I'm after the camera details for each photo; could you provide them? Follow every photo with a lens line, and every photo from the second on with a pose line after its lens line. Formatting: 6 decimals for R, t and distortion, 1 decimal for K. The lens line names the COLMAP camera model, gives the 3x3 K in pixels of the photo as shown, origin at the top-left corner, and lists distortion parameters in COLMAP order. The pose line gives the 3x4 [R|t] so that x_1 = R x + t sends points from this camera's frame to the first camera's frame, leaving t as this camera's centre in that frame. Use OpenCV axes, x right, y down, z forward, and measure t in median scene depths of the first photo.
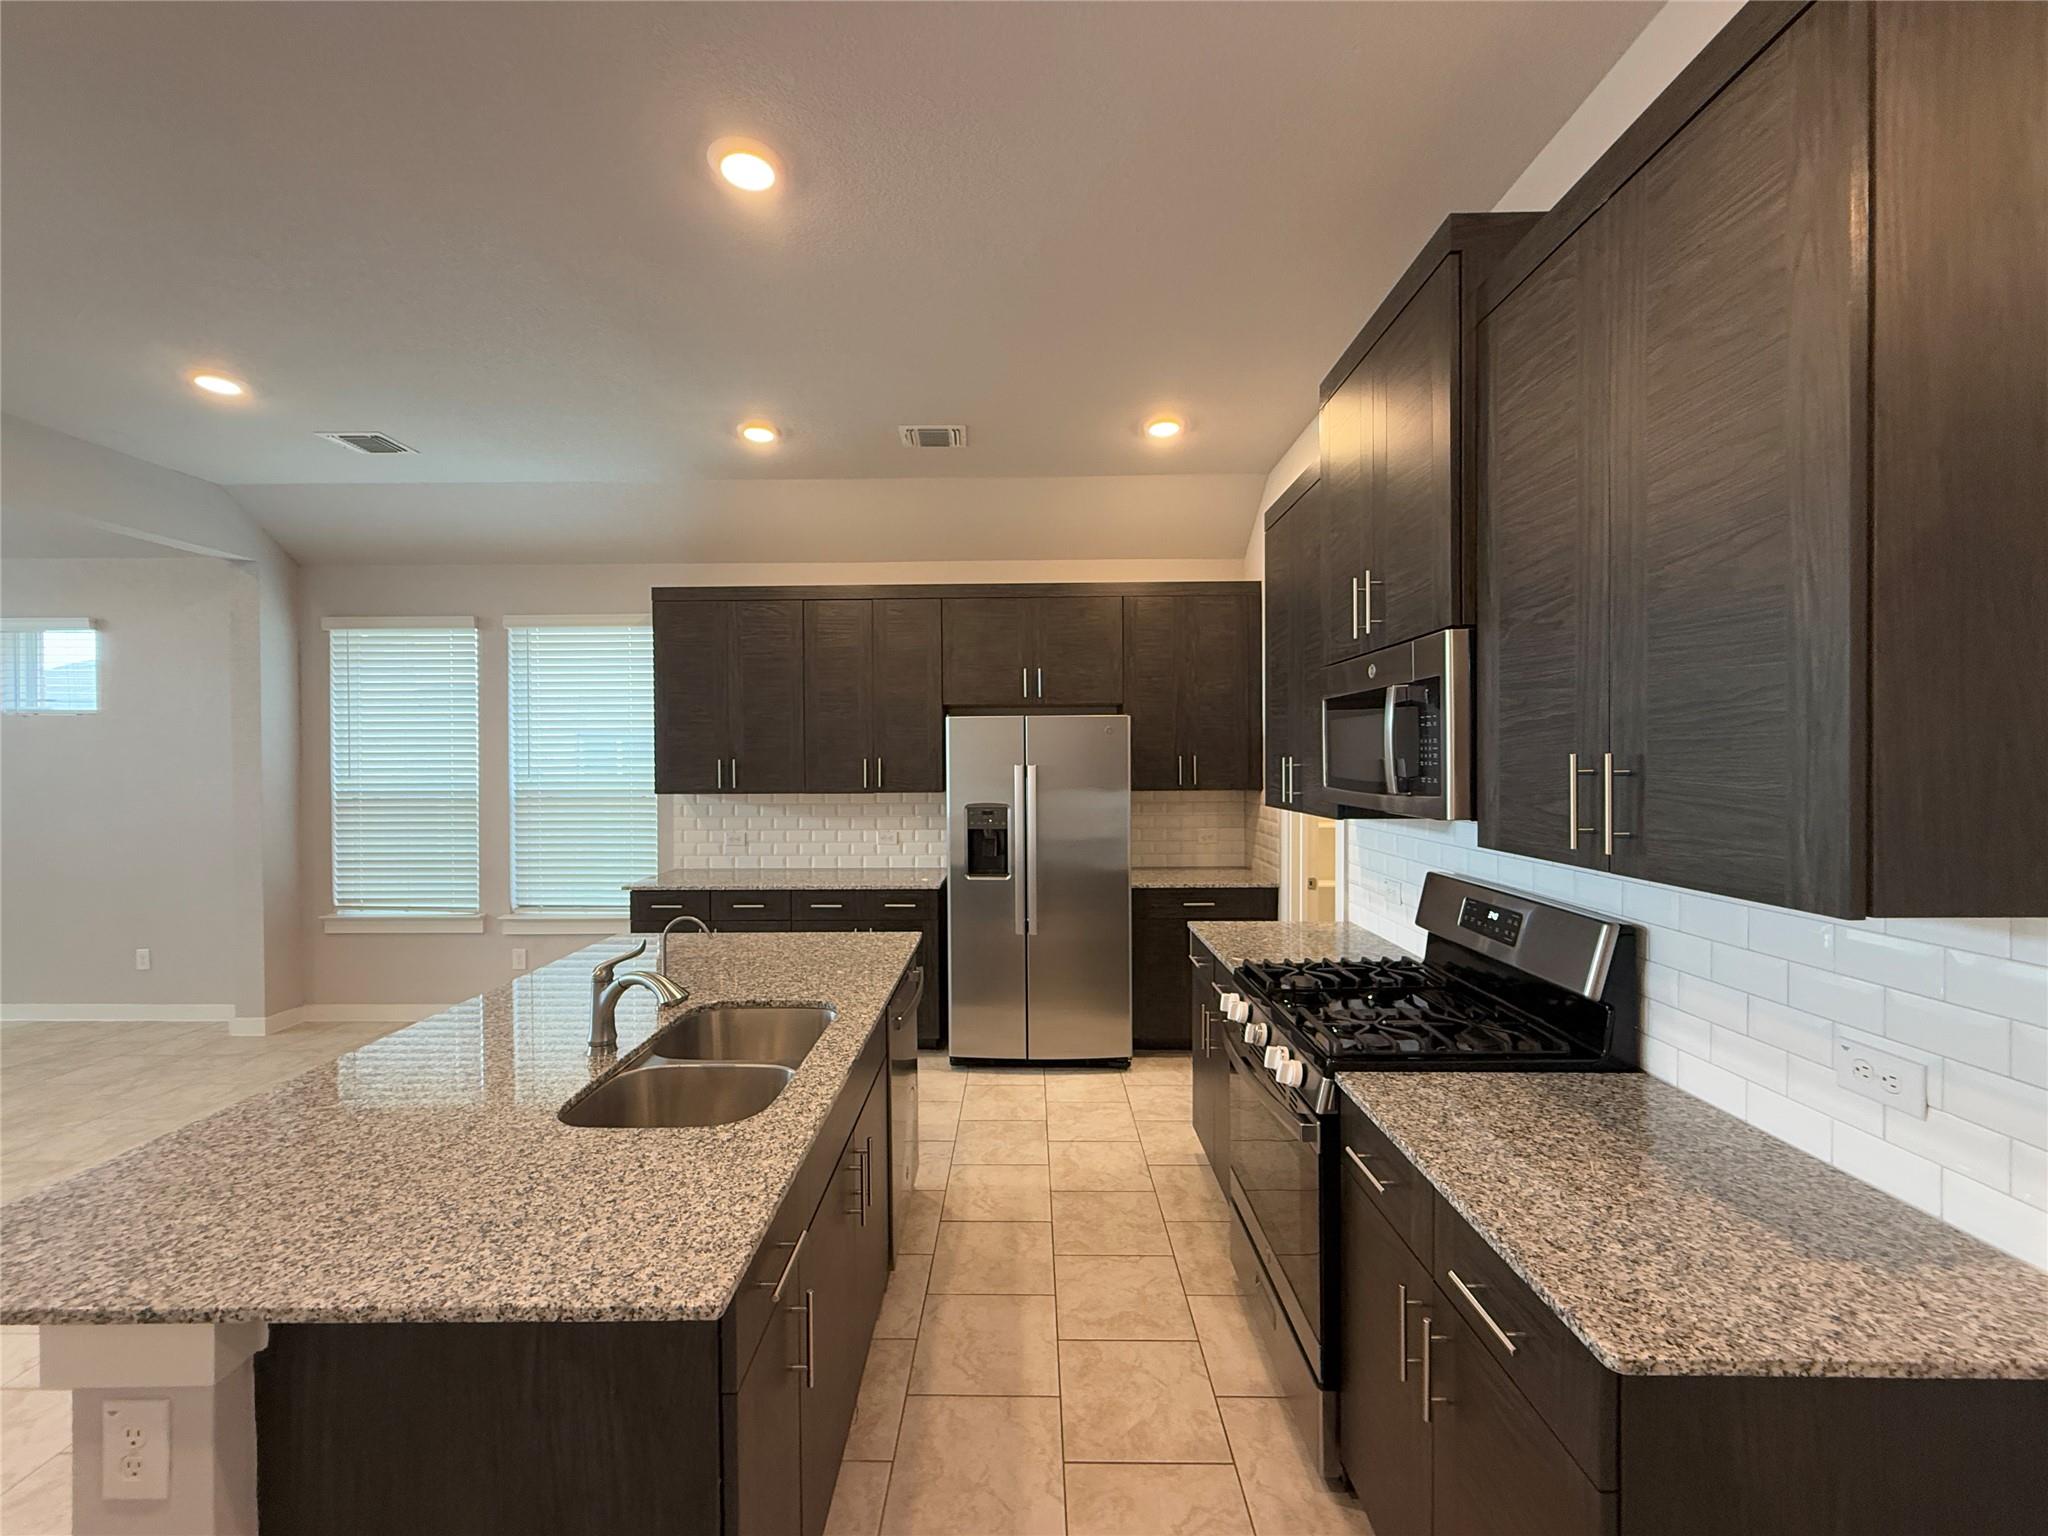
lens RADIAL K [[816.9, 0, 1018.7], [0, 816.9, 767.6], [0, 0, 1]] dist [0.000076, 0.000461]
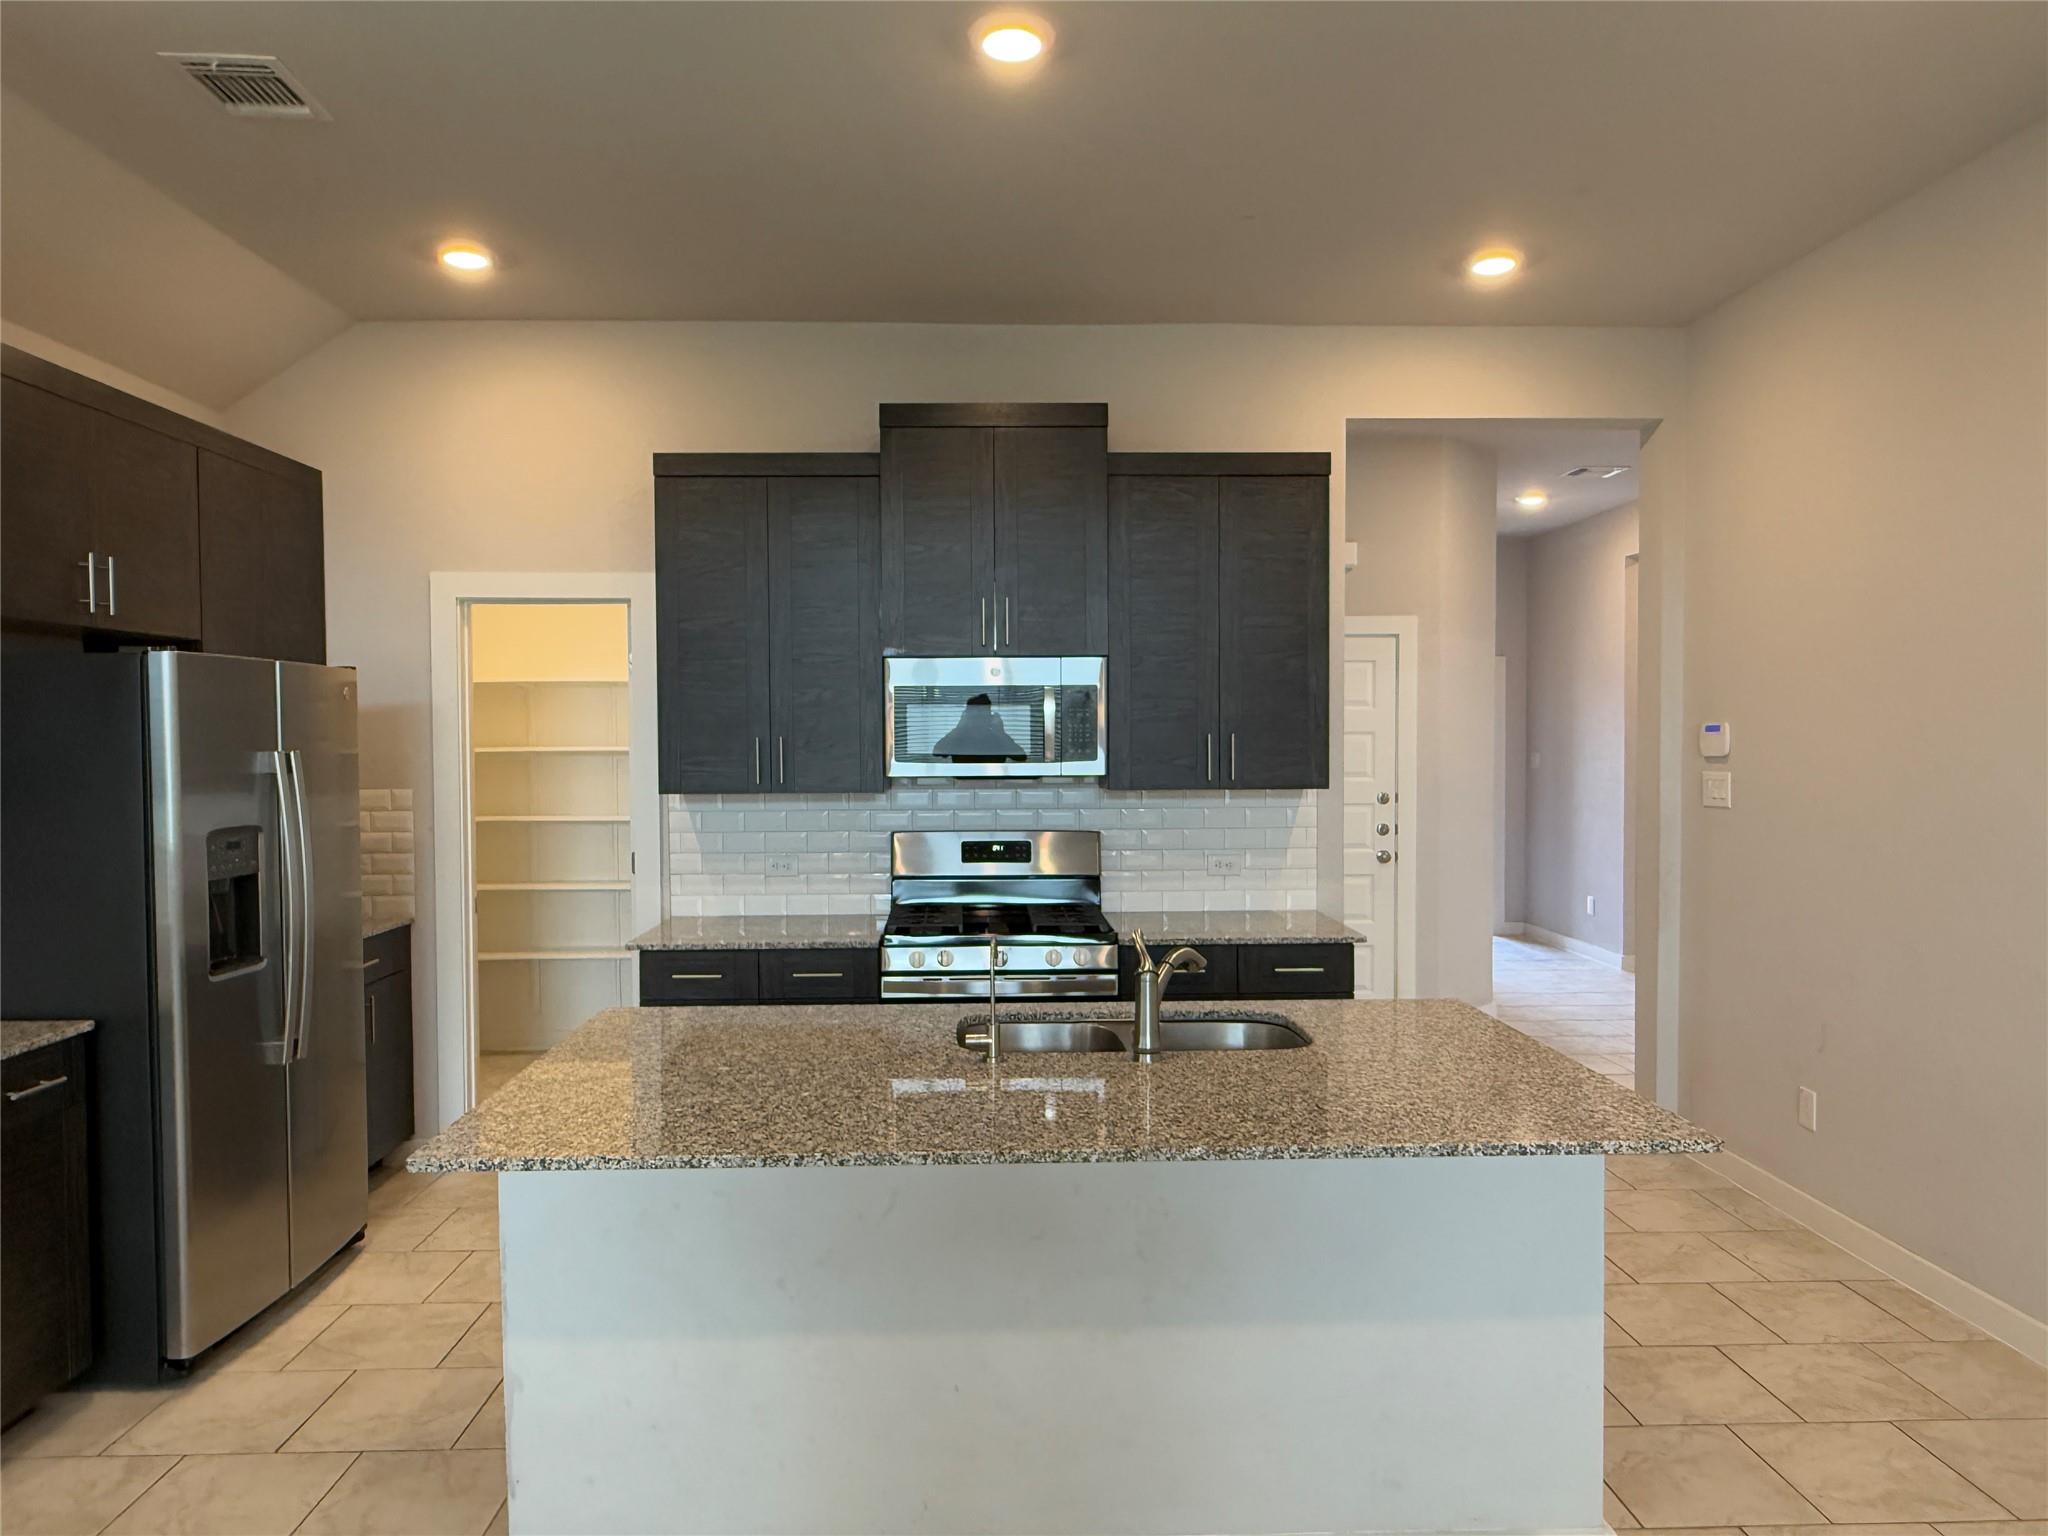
lens RADIAL K [[1308.4, 0, 1003.9], [0, 1308.4, 757.5], [0, 0, 1]] dist [0.045464, 0.000781]
pose [[-0.039425, -0.015048, 0.999109, -0.919871], [0.014088, 0.999779, 0.015614, -0.006580], [-0.999123, 0.014692, -0.039204, 0.569274]]
